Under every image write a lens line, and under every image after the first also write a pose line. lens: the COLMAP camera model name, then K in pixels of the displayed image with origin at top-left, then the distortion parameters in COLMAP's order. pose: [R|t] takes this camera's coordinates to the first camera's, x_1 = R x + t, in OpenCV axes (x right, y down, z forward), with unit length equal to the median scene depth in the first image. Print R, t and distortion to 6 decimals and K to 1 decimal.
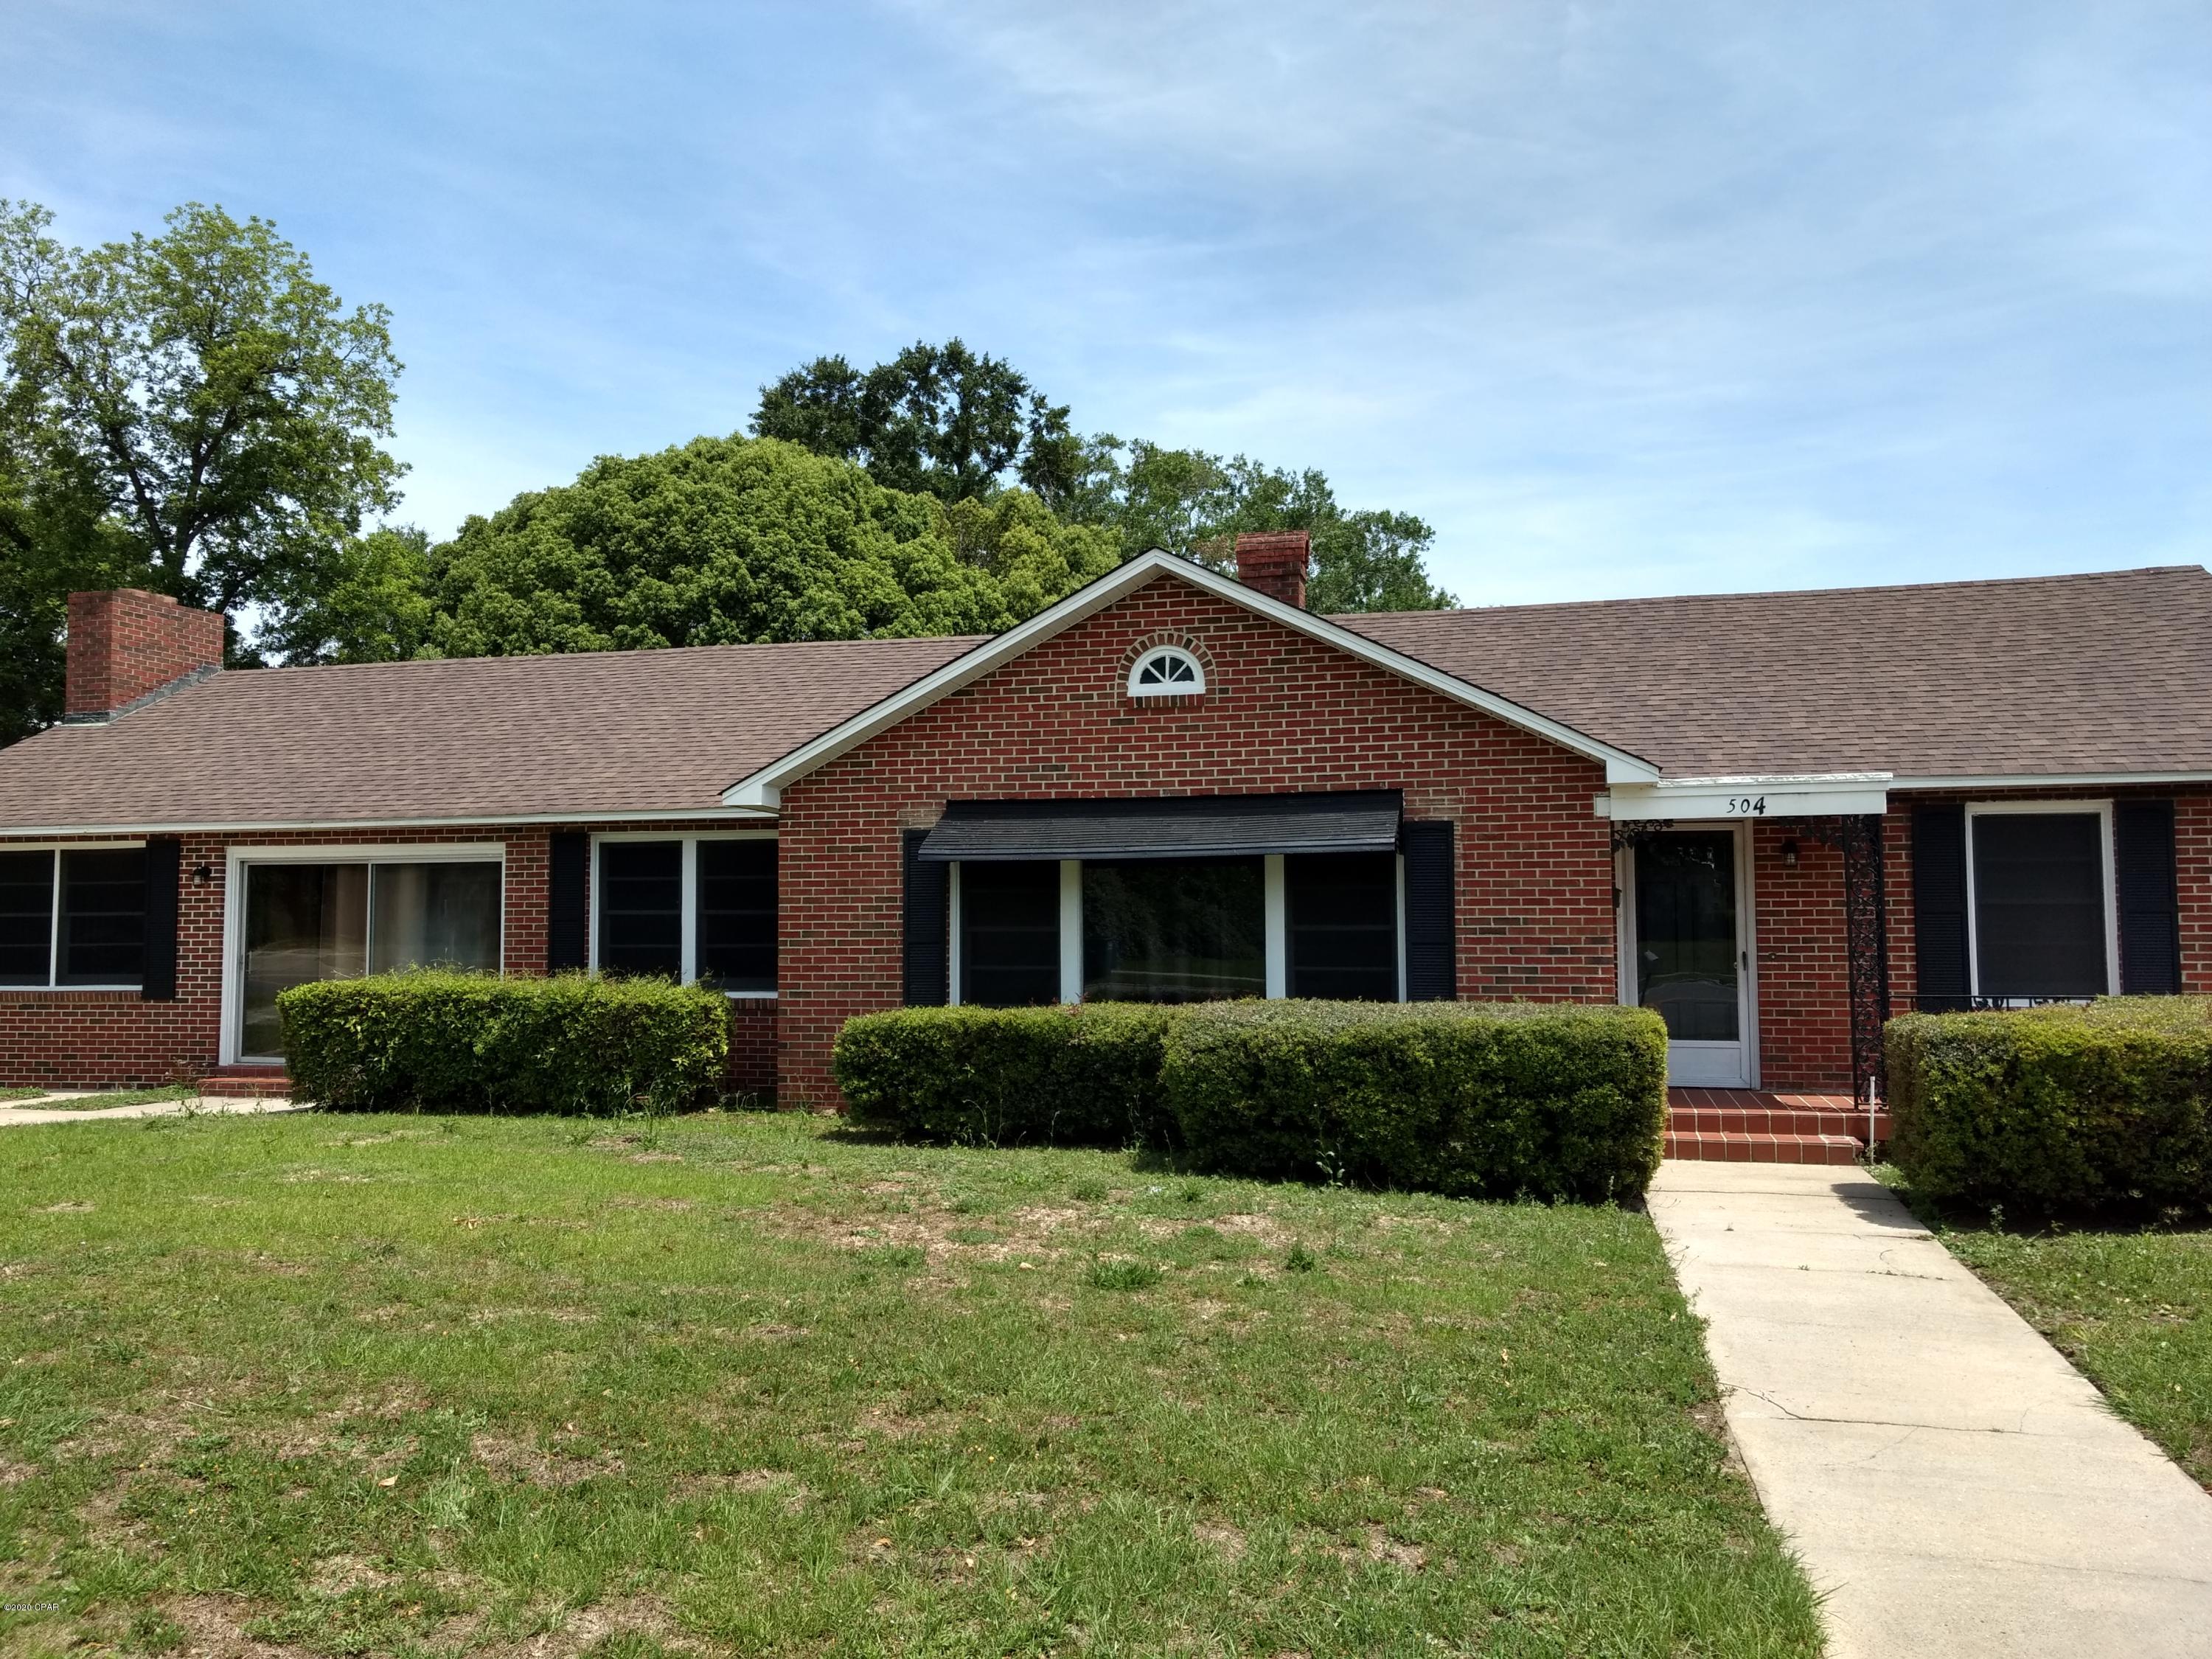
lens RADIAL K [[1734.7, 0, 1087.3], [0, 1734.7, 827.7], [0, 0, 1]] dist [0.029773, 0.025524]
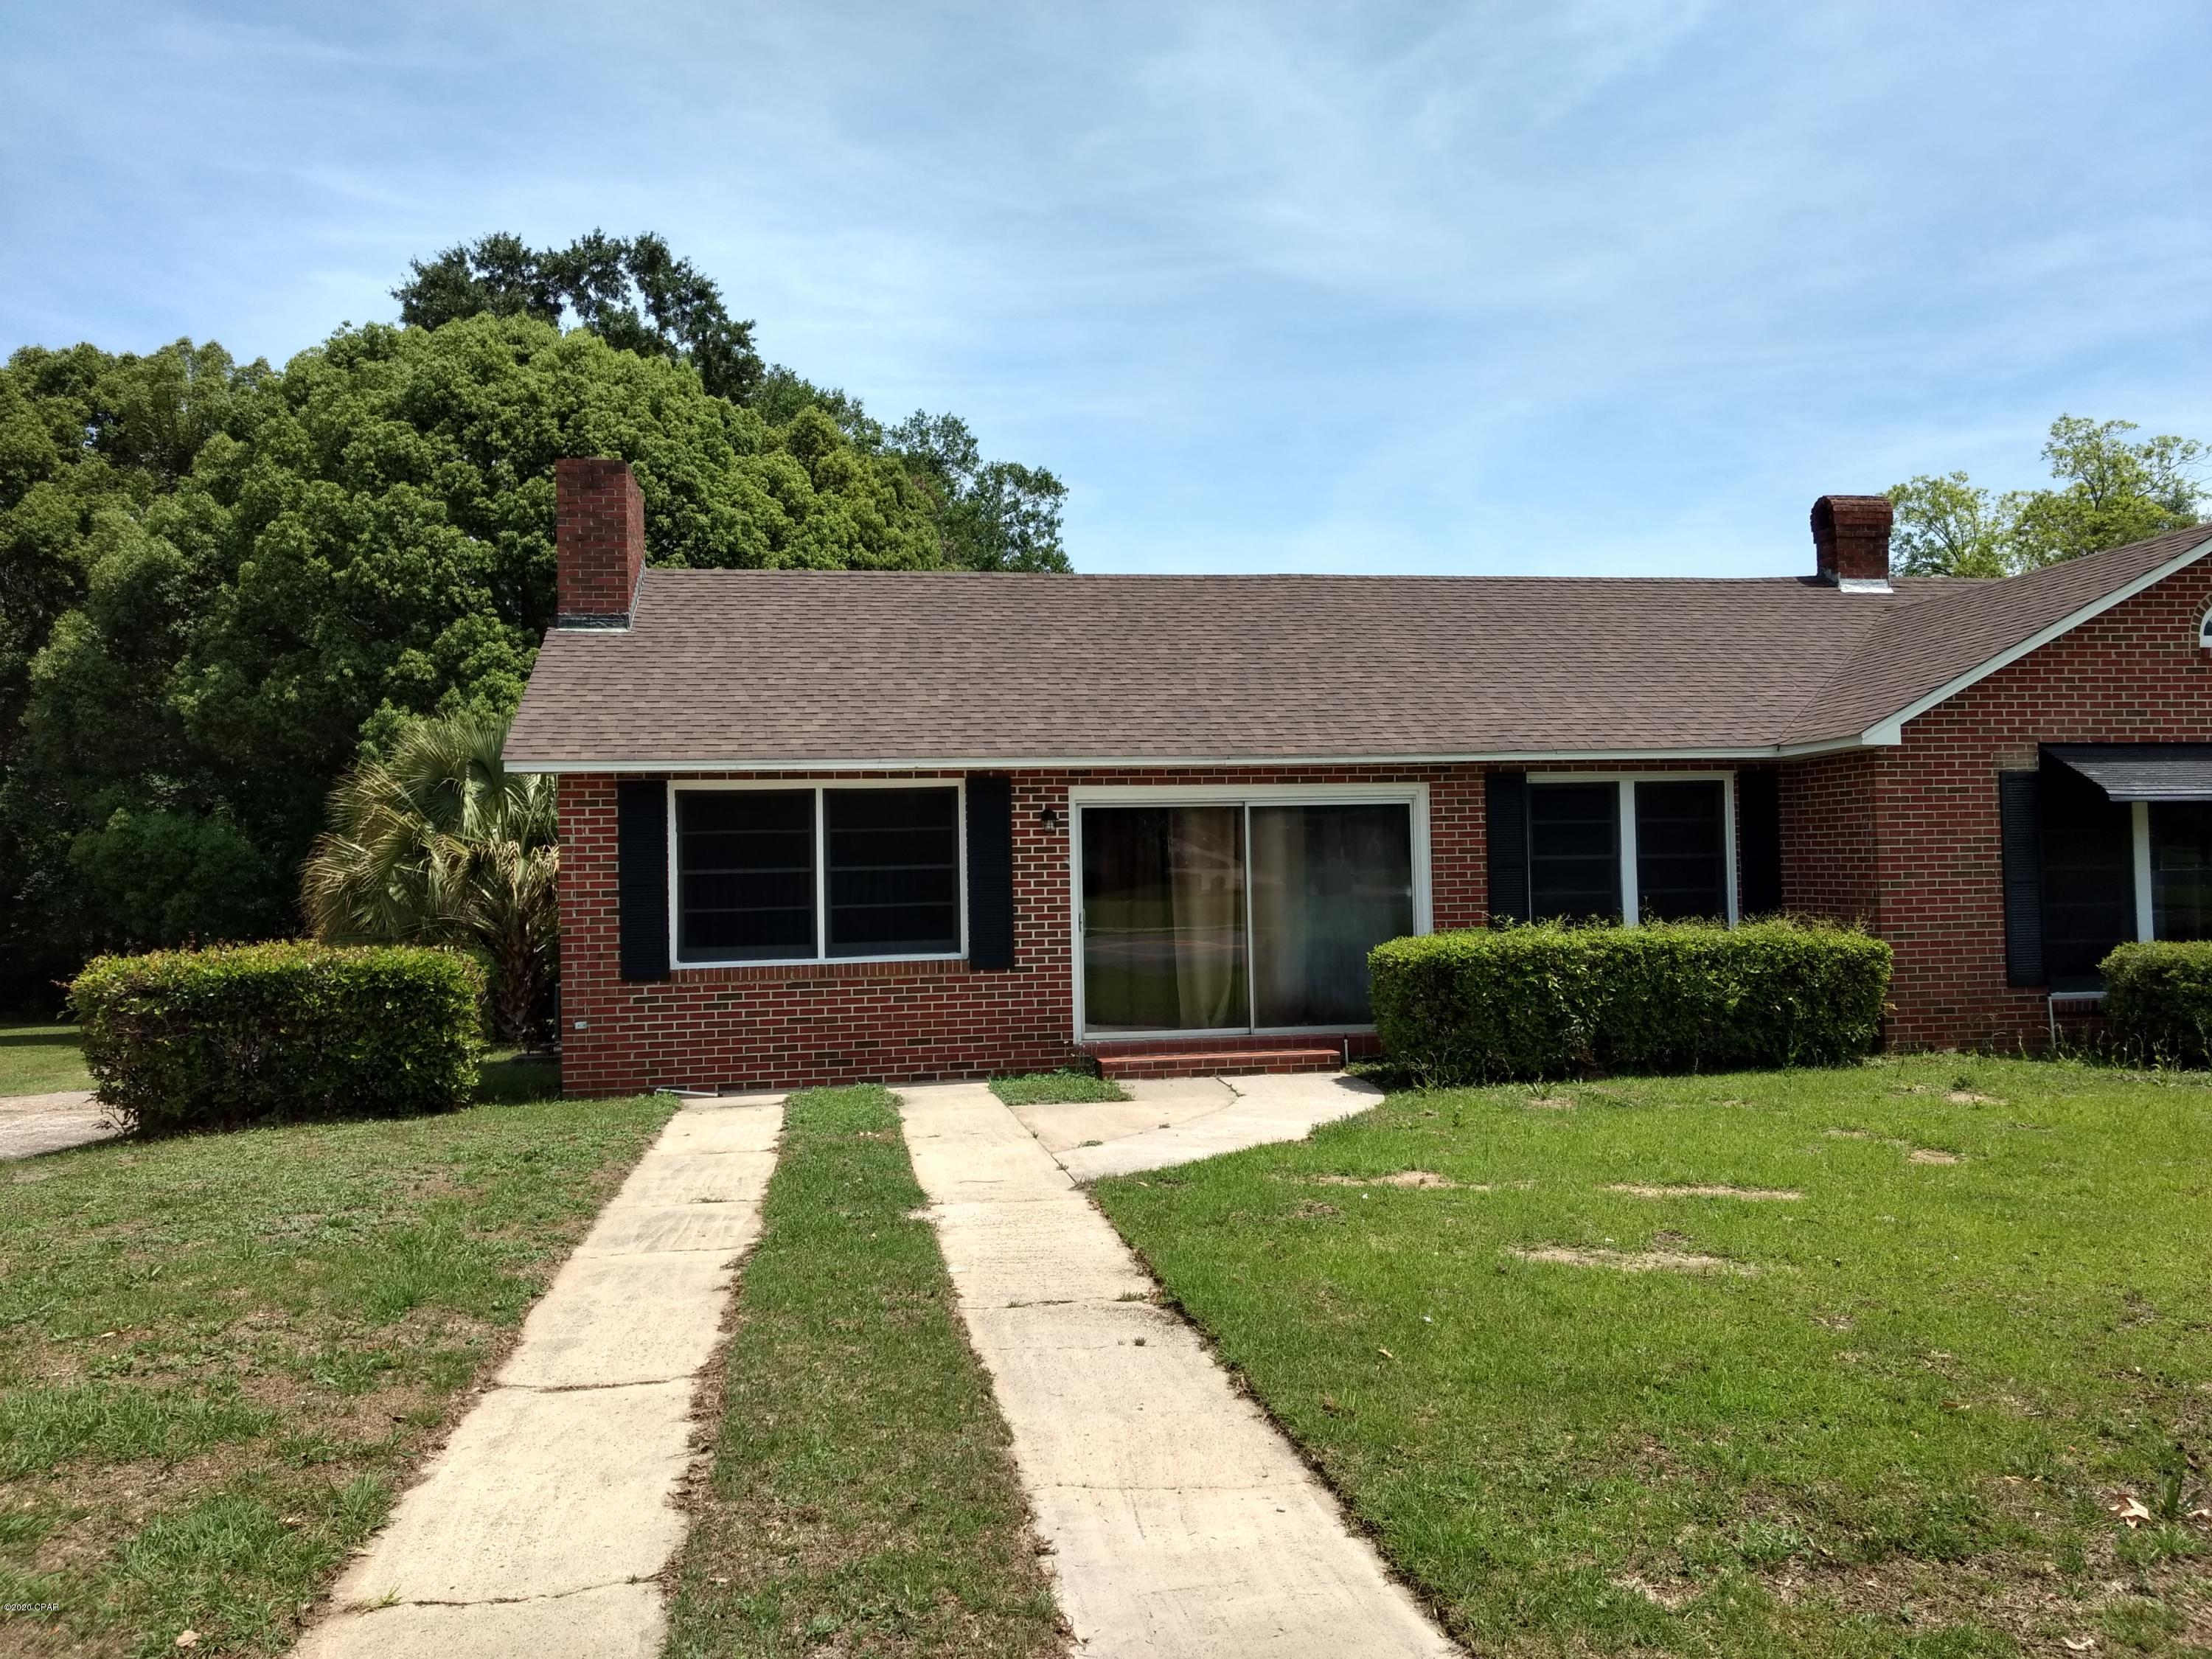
lens RADIAL K [[1734.7, 0, 1092.4], [0, 1734.7, 835.9], [0, 0, 1]] dist [0.029773, 0.025524]
pose [[0.907708, -0.006491, 0.419553, -1.008497], [-0.006883, 0.999515, 0.030355, 0.011500], [-0.419547, -0.030441, 0.907223, 0.289199]]
